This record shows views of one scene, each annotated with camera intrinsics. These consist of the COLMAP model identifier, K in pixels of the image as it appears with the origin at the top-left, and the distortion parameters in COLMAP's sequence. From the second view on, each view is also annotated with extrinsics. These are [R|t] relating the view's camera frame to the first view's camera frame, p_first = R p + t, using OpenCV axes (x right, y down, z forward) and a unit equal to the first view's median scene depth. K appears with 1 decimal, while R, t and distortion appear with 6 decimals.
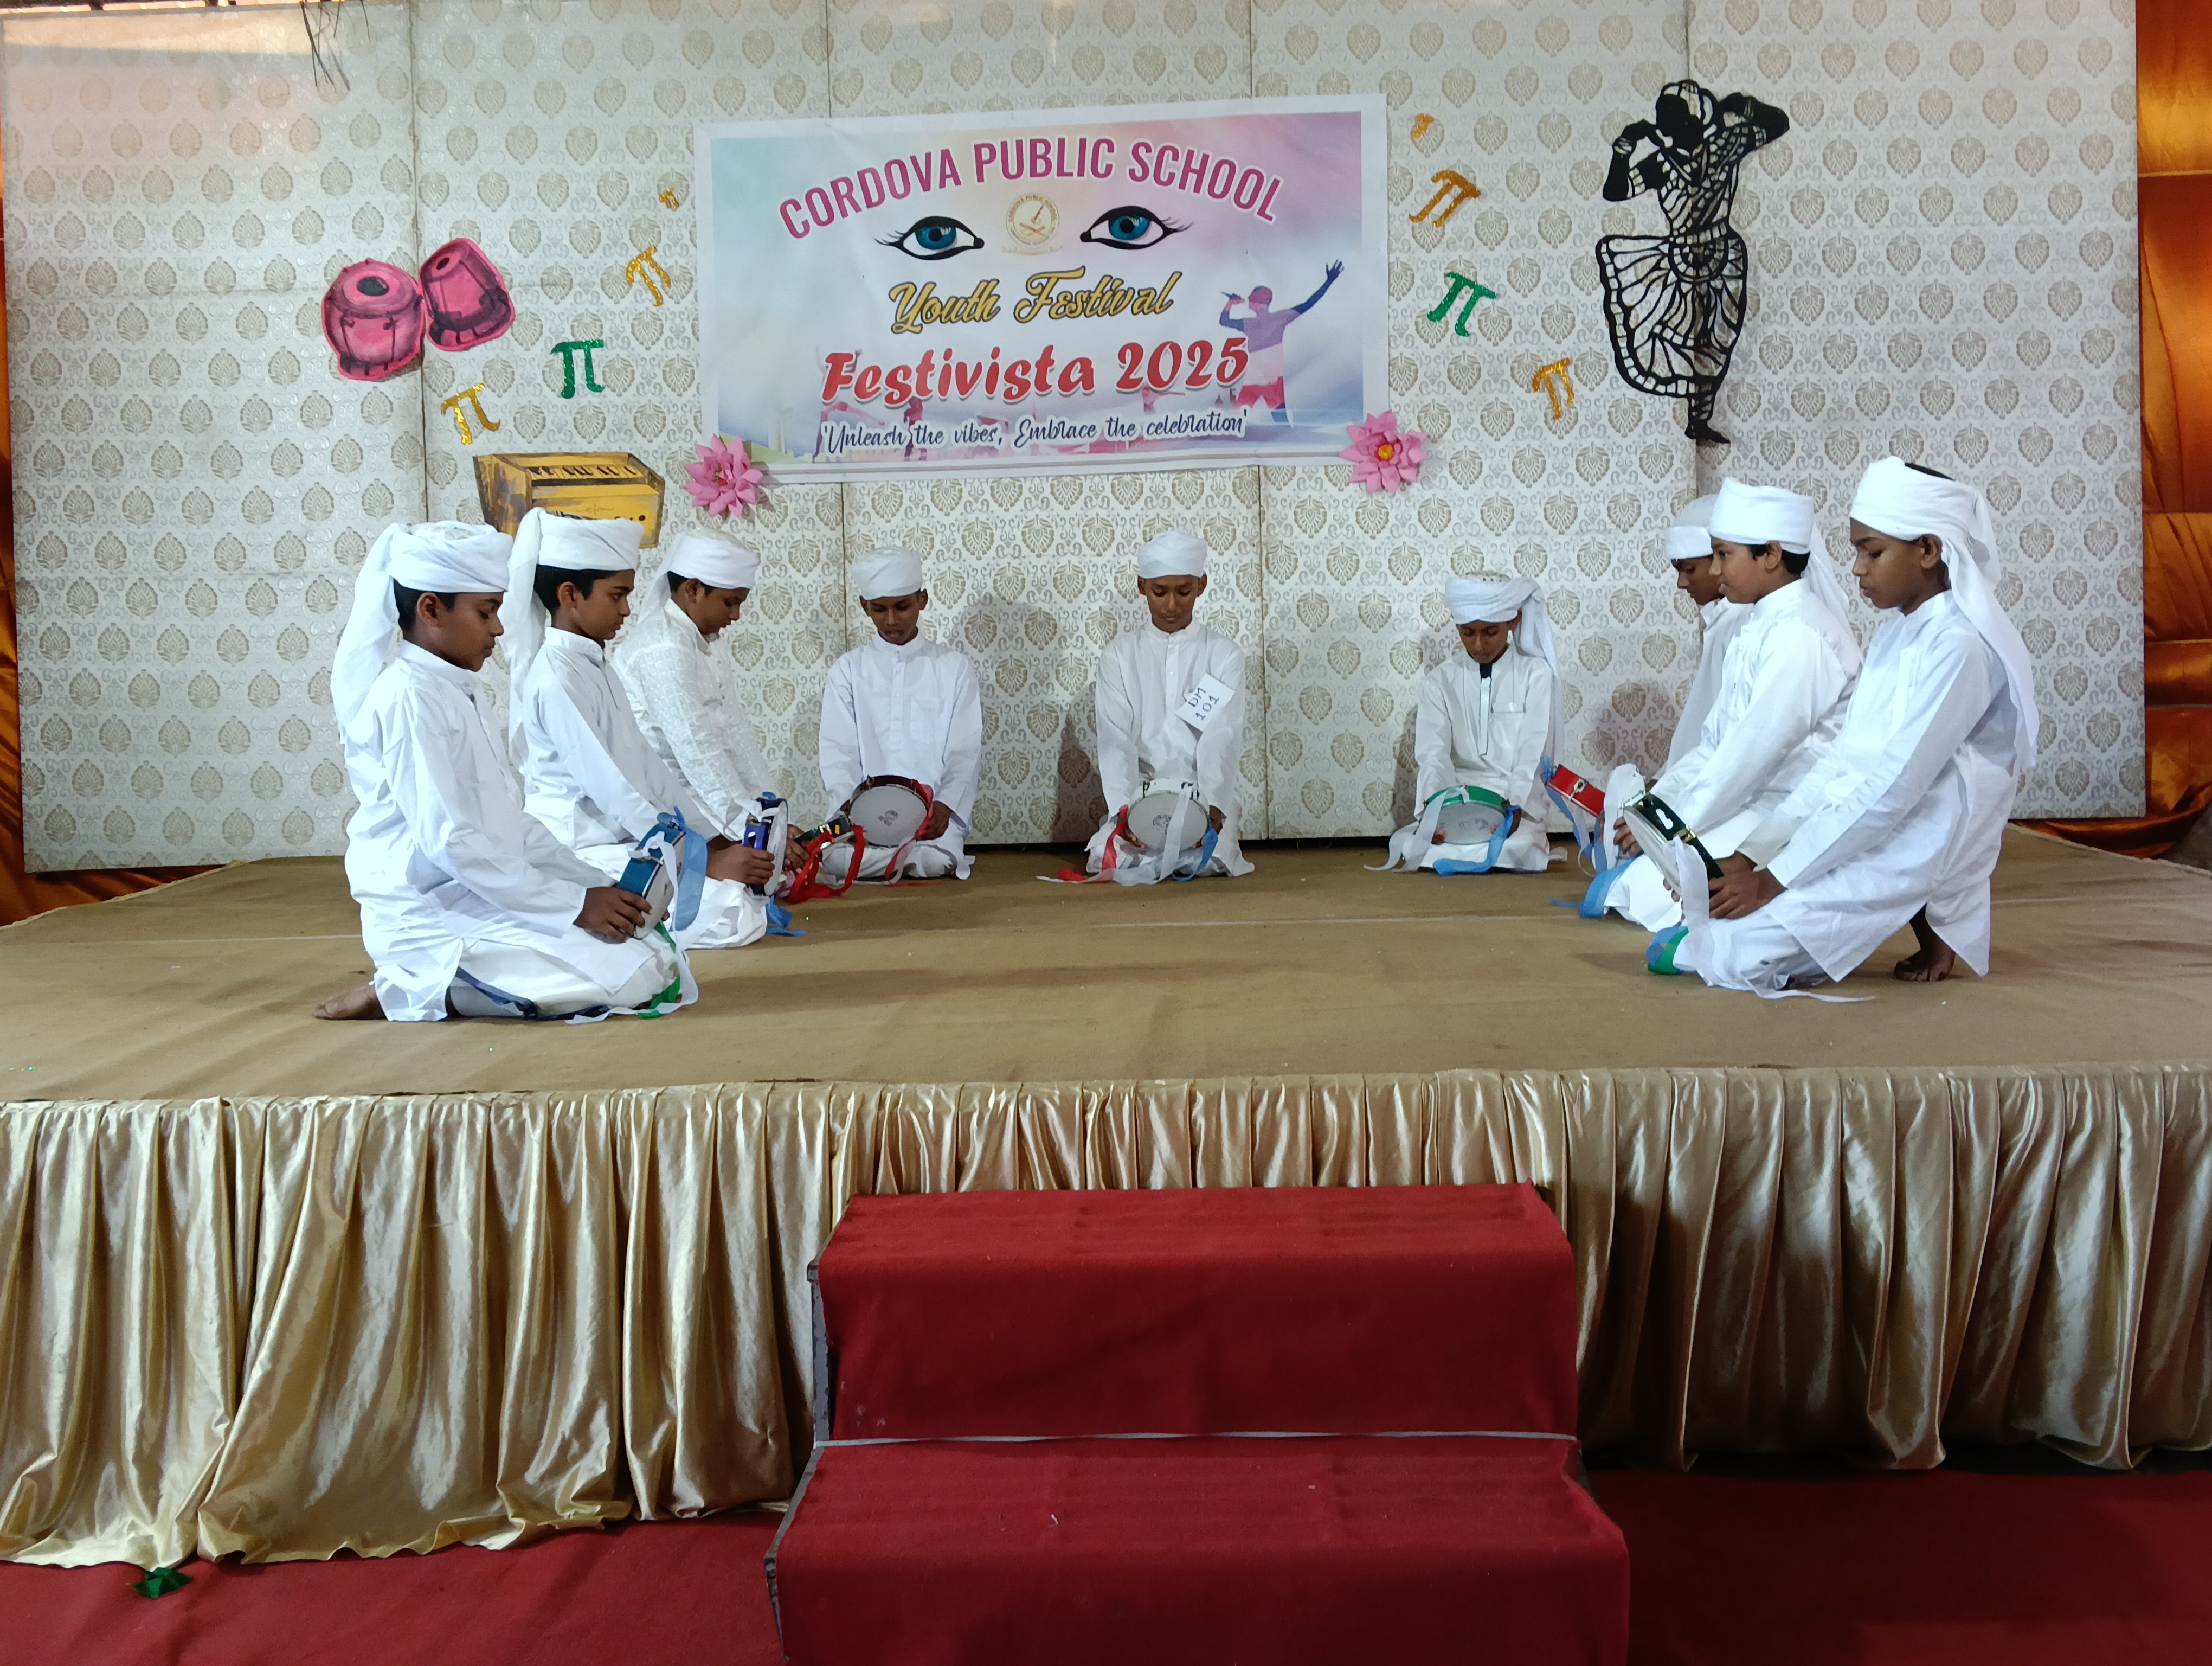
lens RADIAL K [[2377.1, 0, 1084.8], [0, 2377.1, 821.0], [0, 0, 1]] dist [0.060139, 0.000000]
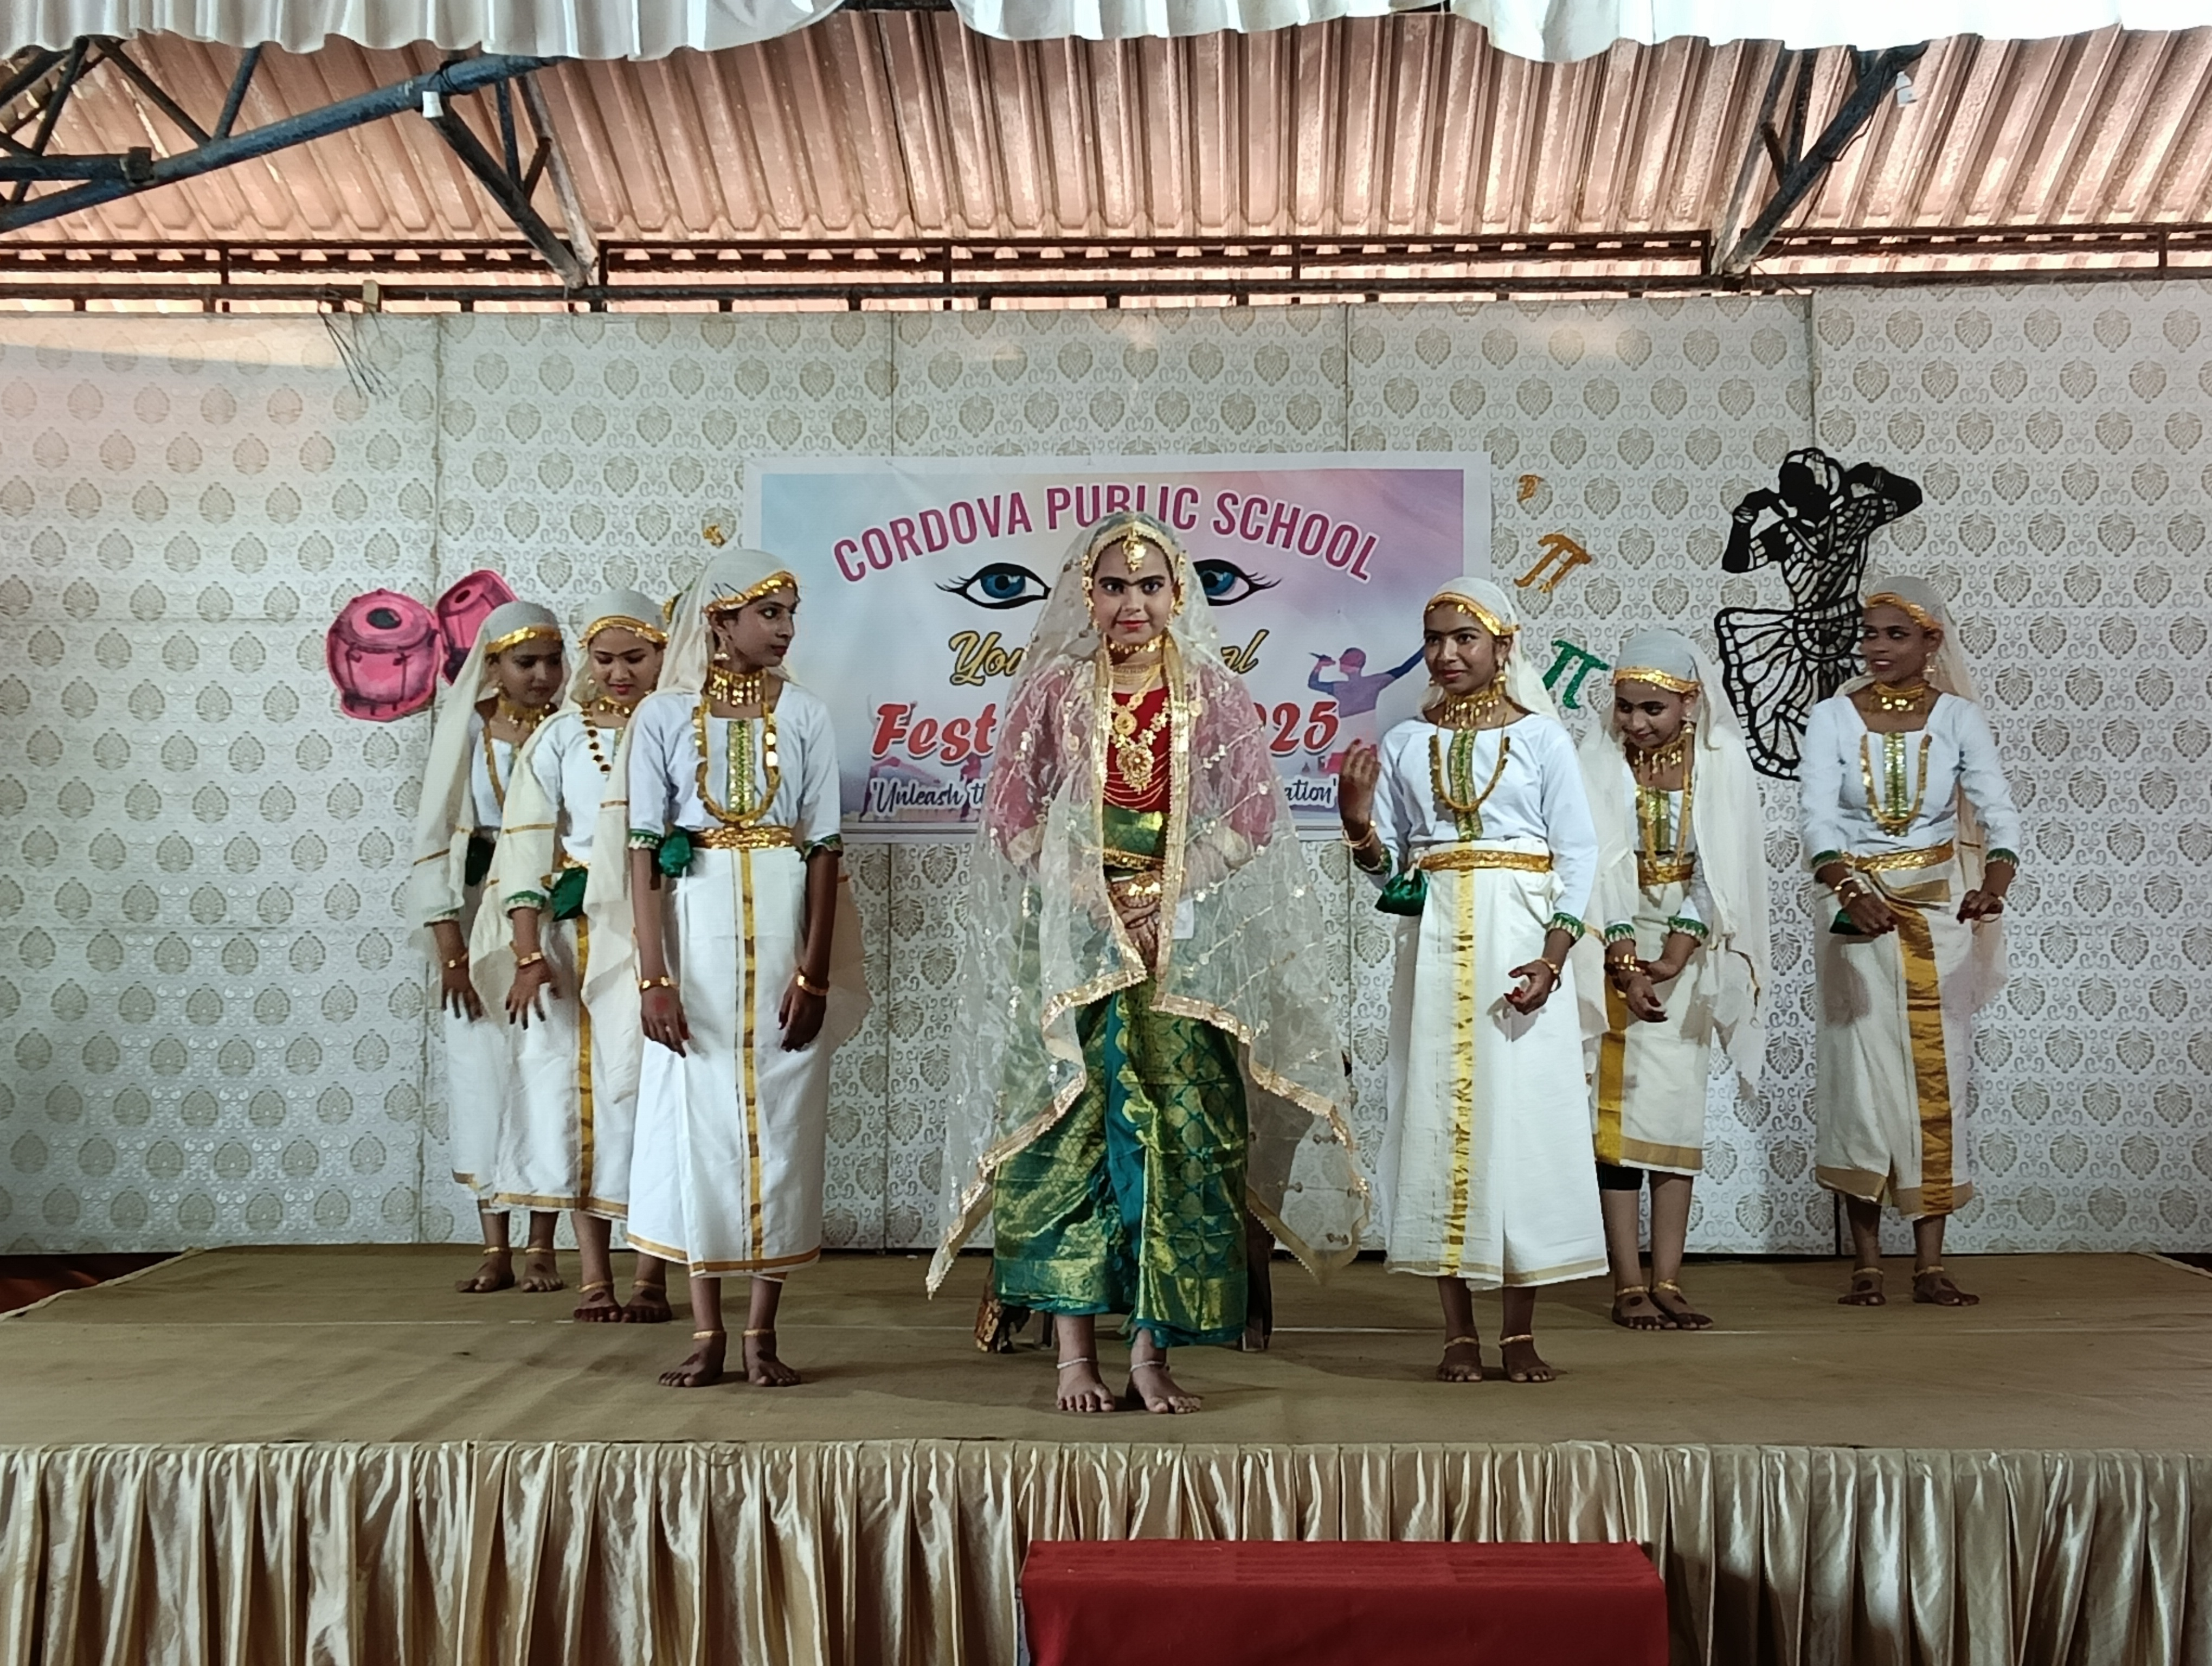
lens RADIAL K [[3473.7, 0, 1072.2], [0, 3473.7, 833.2], [0, 0, 1]] dist [0.118653, 0.000000]
pose [[0.999440, 0.028063, 0.018225, -0.057767], [-0.025698, 0.992551, -0.119090, 0.010522], [-0.021431, 0.118555, 0.992716, -0.327145]]
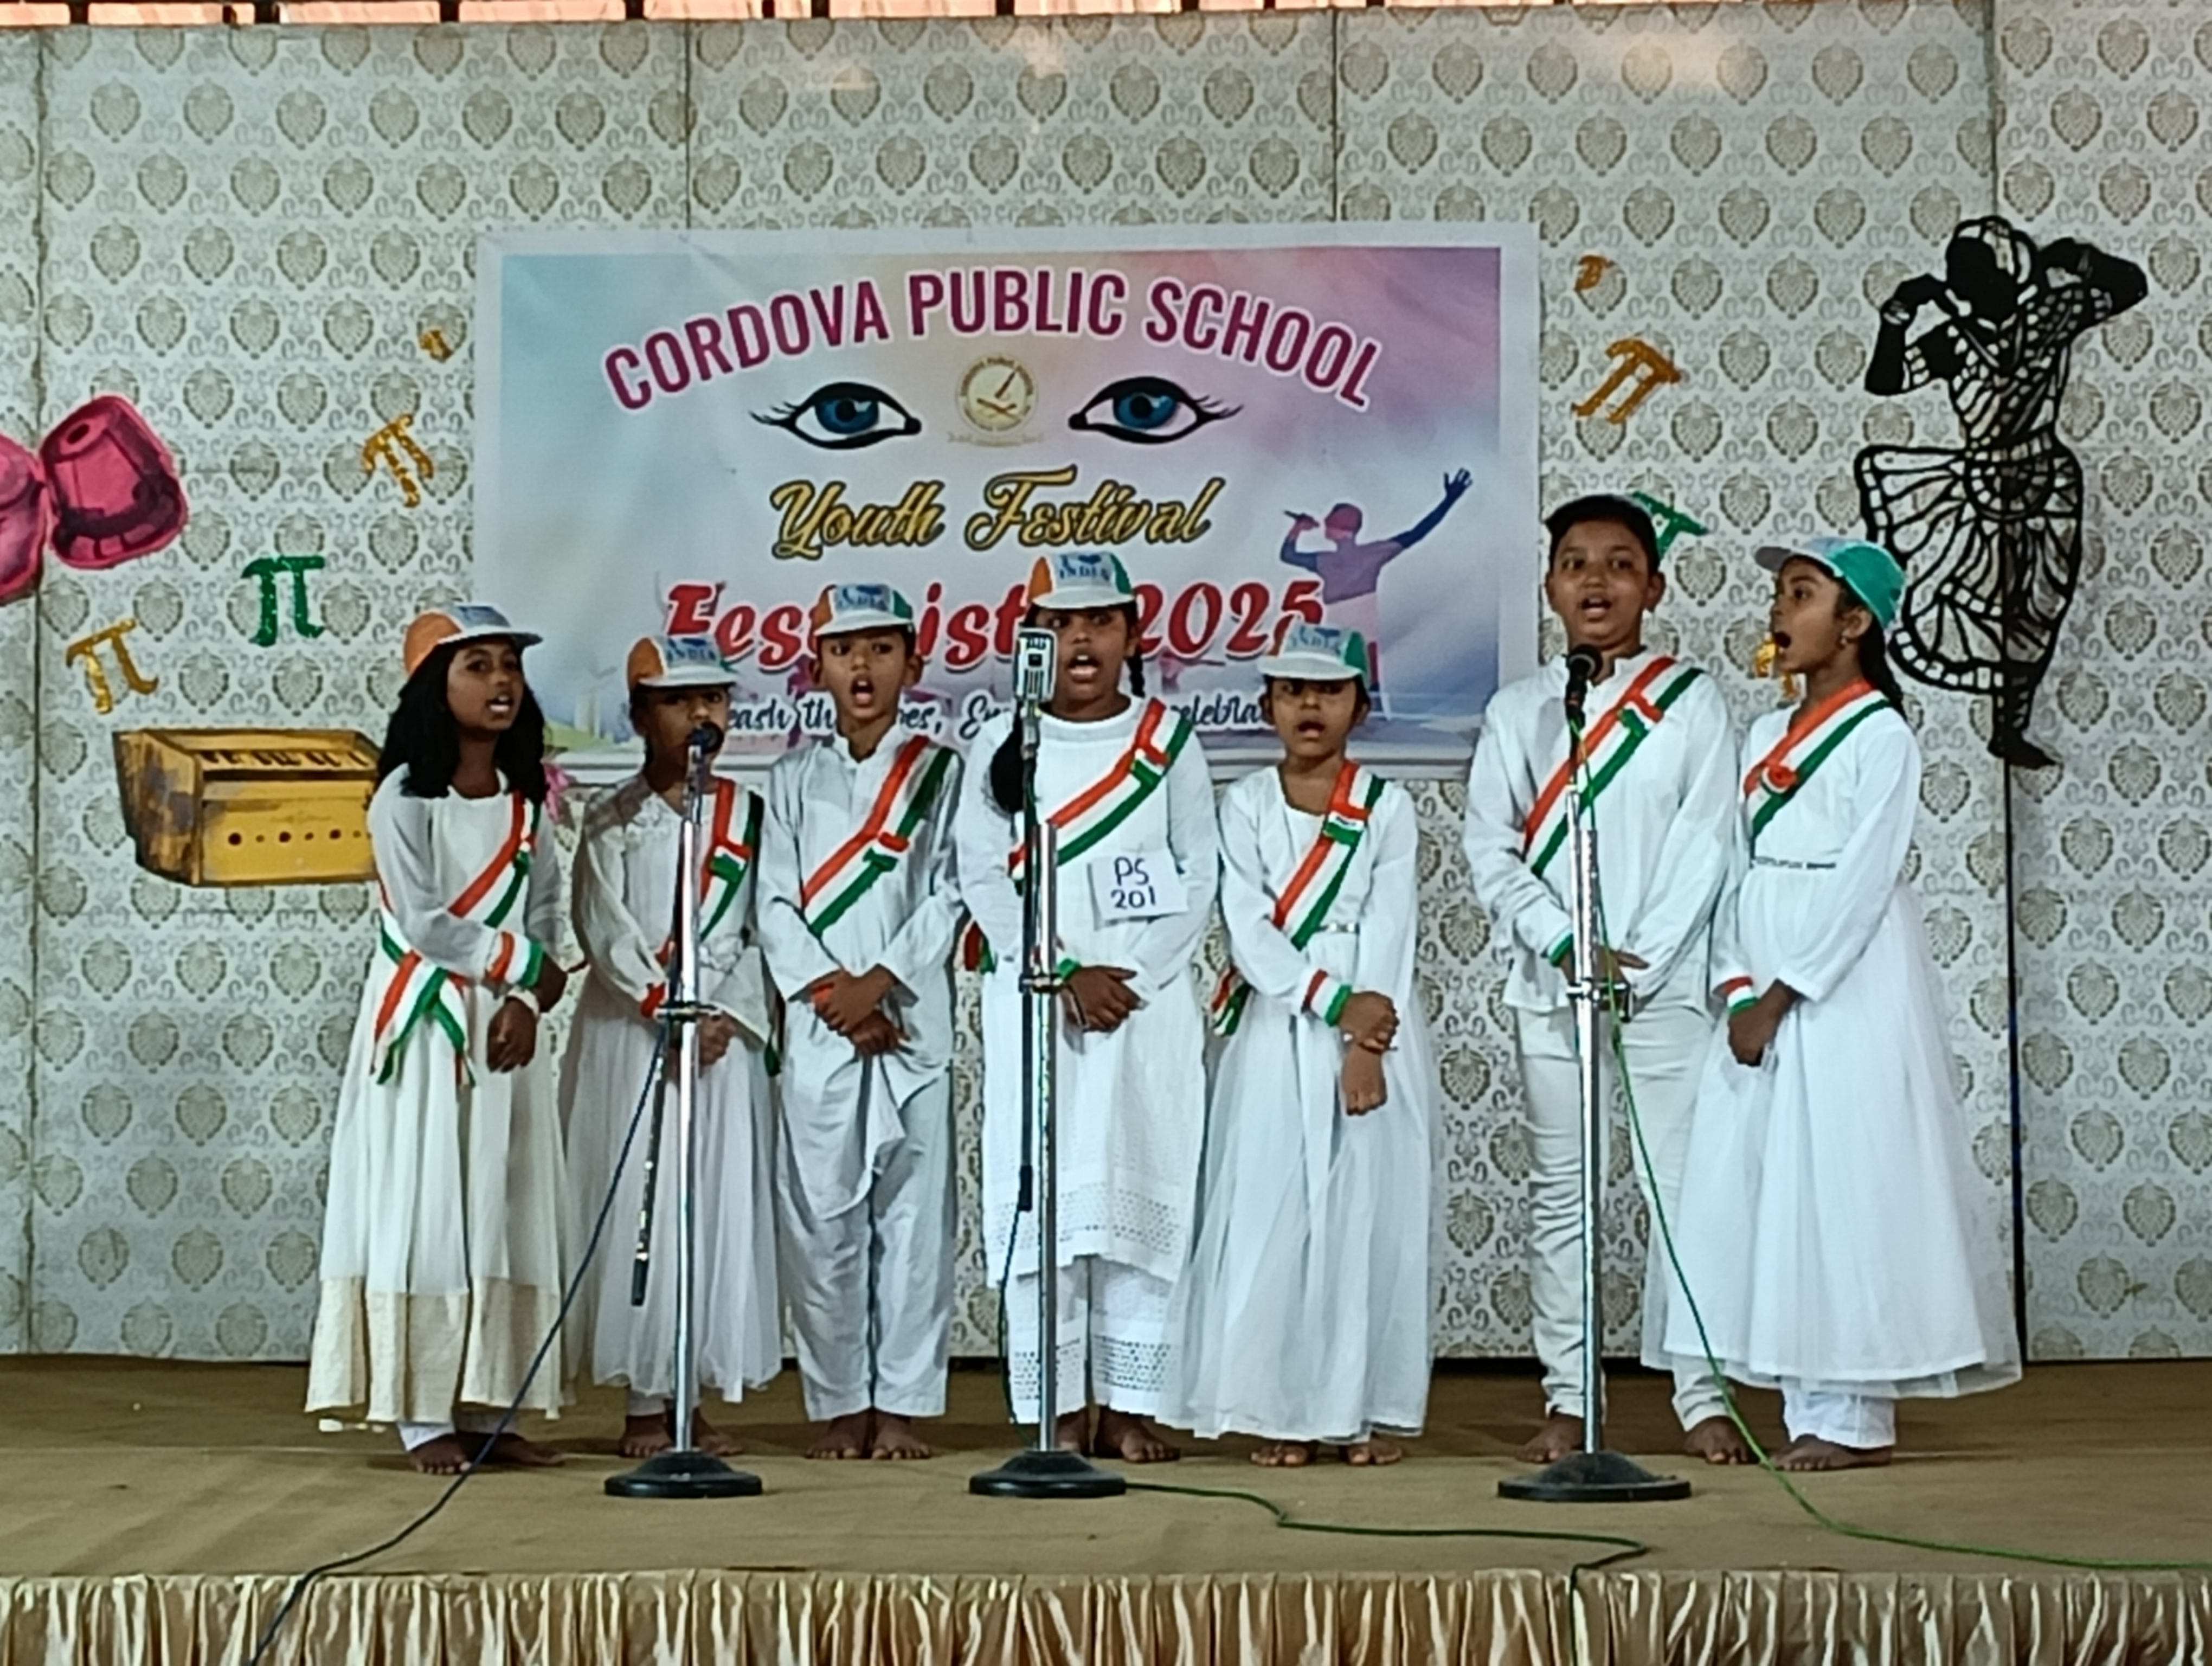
lens RADIAL K [[6400.6, 0, 1053.9], [0, 6400.6, 775.6], [0, 0, 1]] dist [0.201767, 0.000000]
pose [[0.999664, 0.022475, 0.012922, -0.026546], [-0.021107, 0.994992, -0.097699, 0.022391], [-0.015053, 0.097393, 0.995132, -0.731795]]
